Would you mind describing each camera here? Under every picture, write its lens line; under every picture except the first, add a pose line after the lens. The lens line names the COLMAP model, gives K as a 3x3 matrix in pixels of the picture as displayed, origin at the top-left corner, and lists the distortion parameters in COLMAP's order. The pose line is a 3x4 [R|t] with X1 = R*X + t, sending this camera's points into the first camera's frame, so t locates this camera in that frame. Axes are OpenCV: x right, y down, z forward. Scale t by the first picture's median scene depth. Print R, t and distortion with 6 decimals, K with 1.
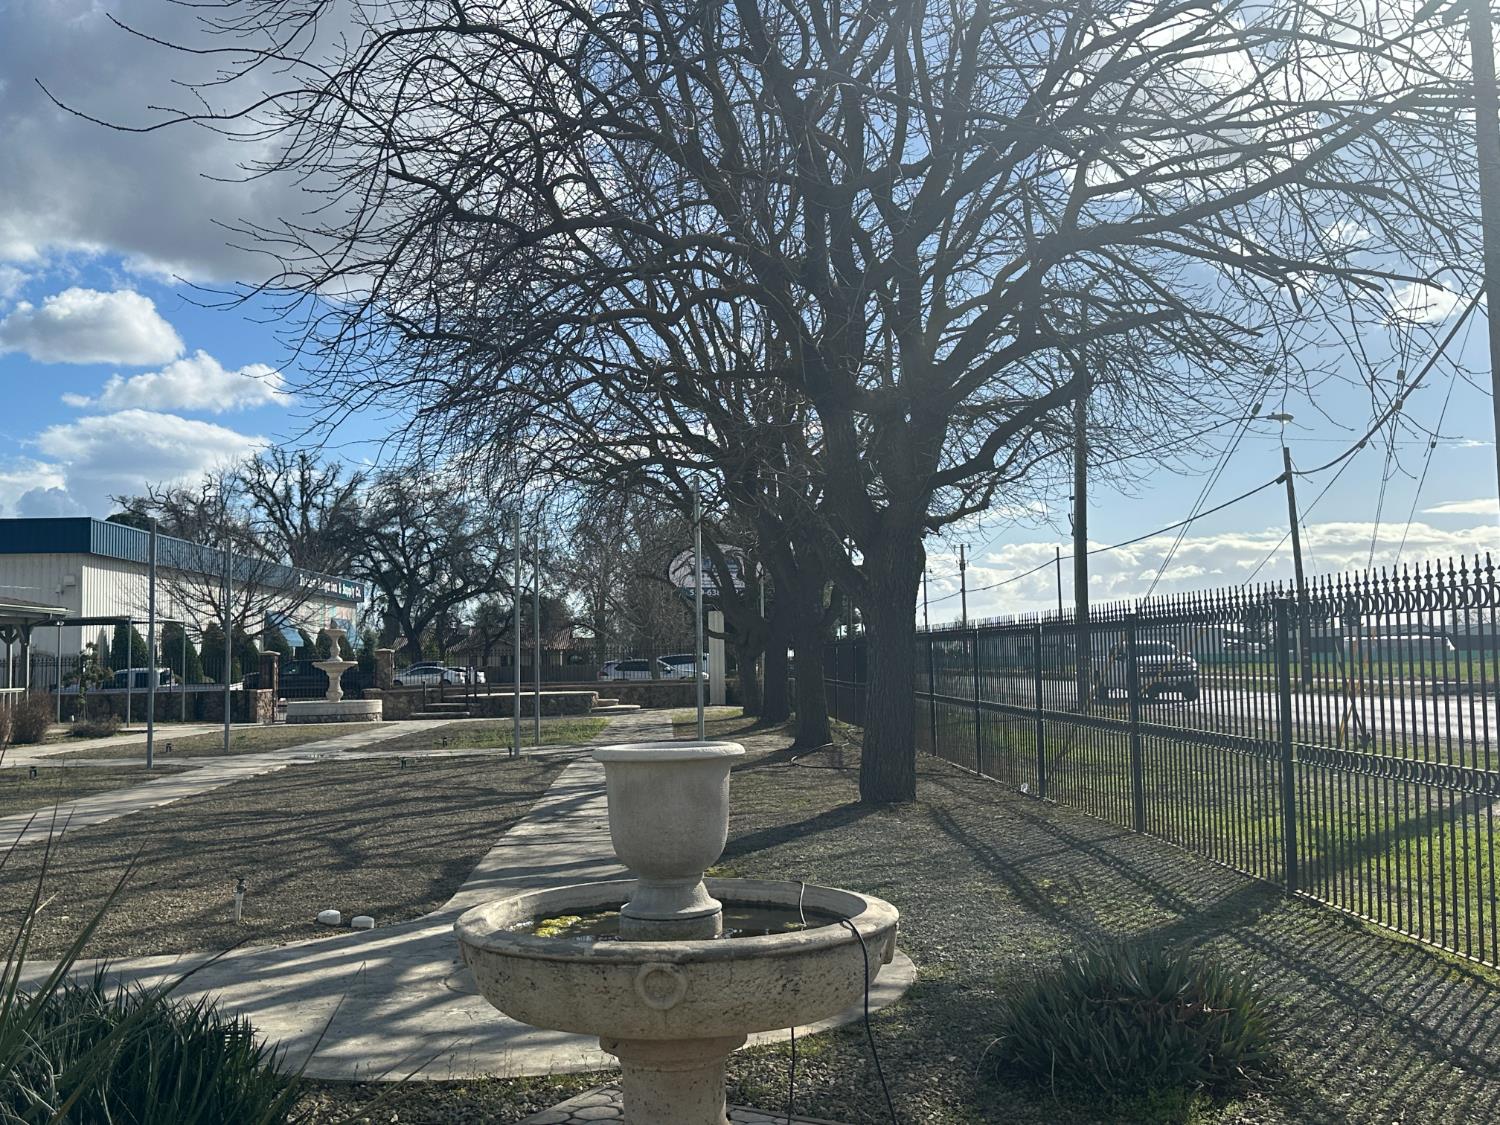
lens RADIAL K [[1529.5, 0, 746.9], [0, 1529.5, 597.0], [0, 0, 1]] dist [0.241072, -0.480078]
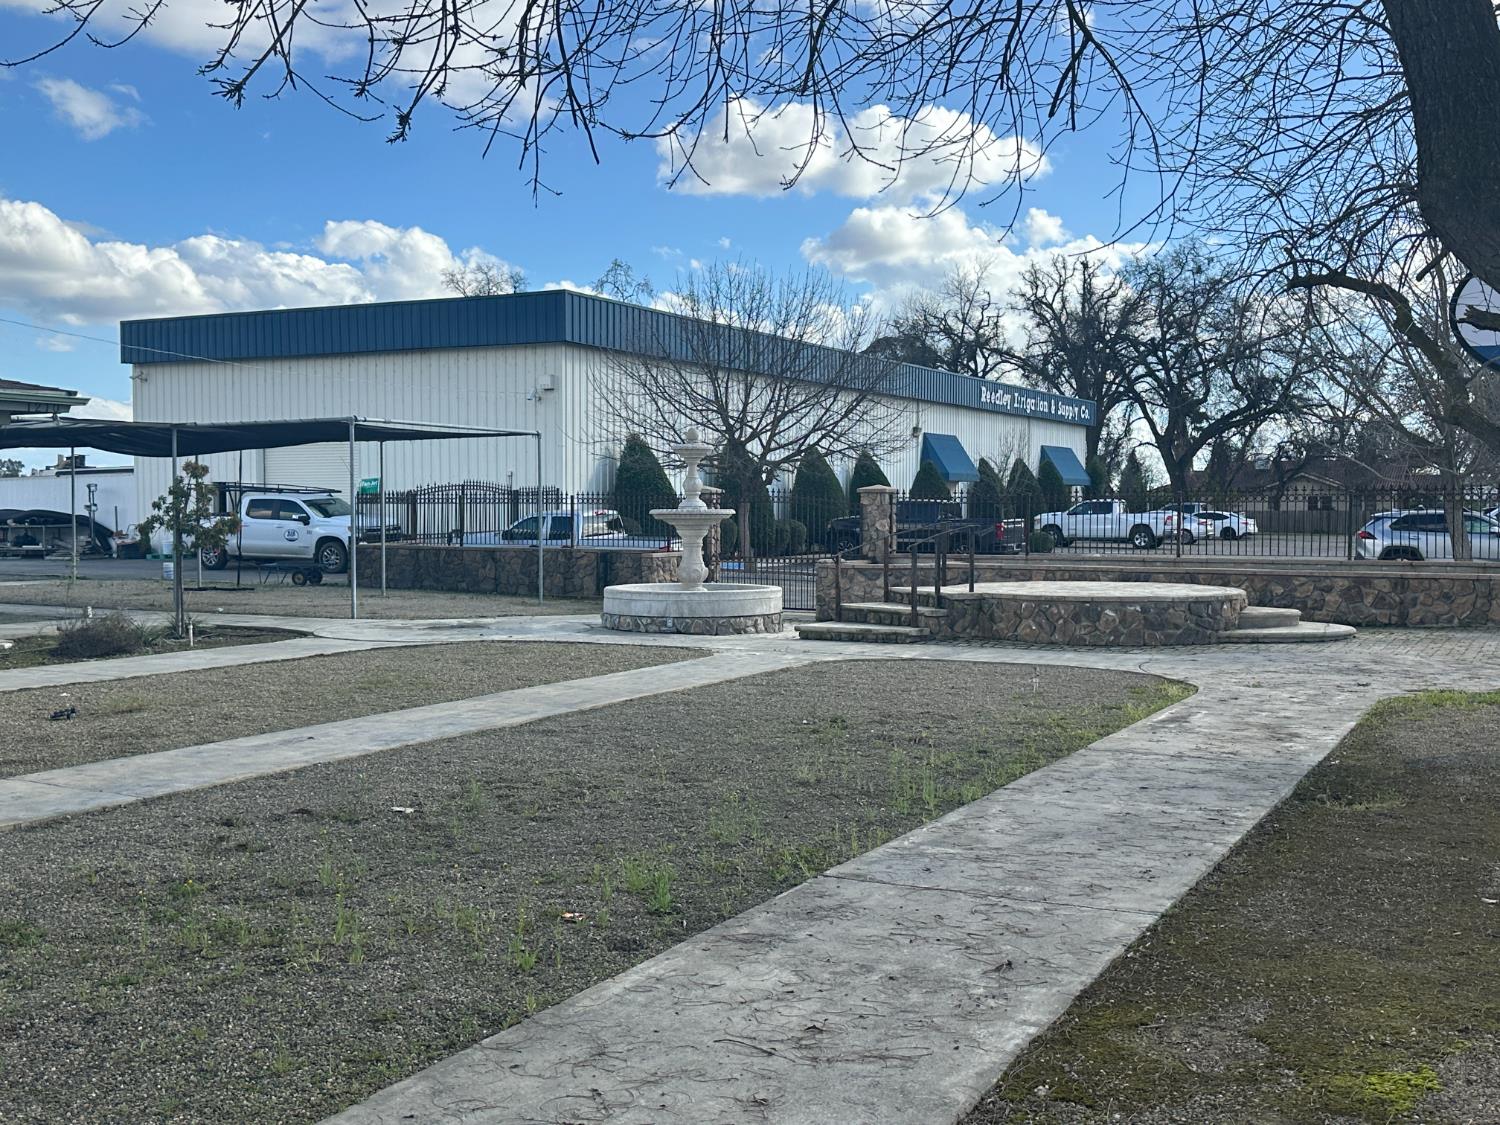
lens RADIAL K [[1529.5, 0, 746.9], [0, 1529.5, 597.0], [0, 0, 1]] dist [0.241072, -0.480078]
pose [[0.864435, 0.053336, -0.499908, -0.003446], [-0.000064, 0.994368, 0.105979, 0.008360], [0.502745, -0.091579, 0.859570, 0.311113]]
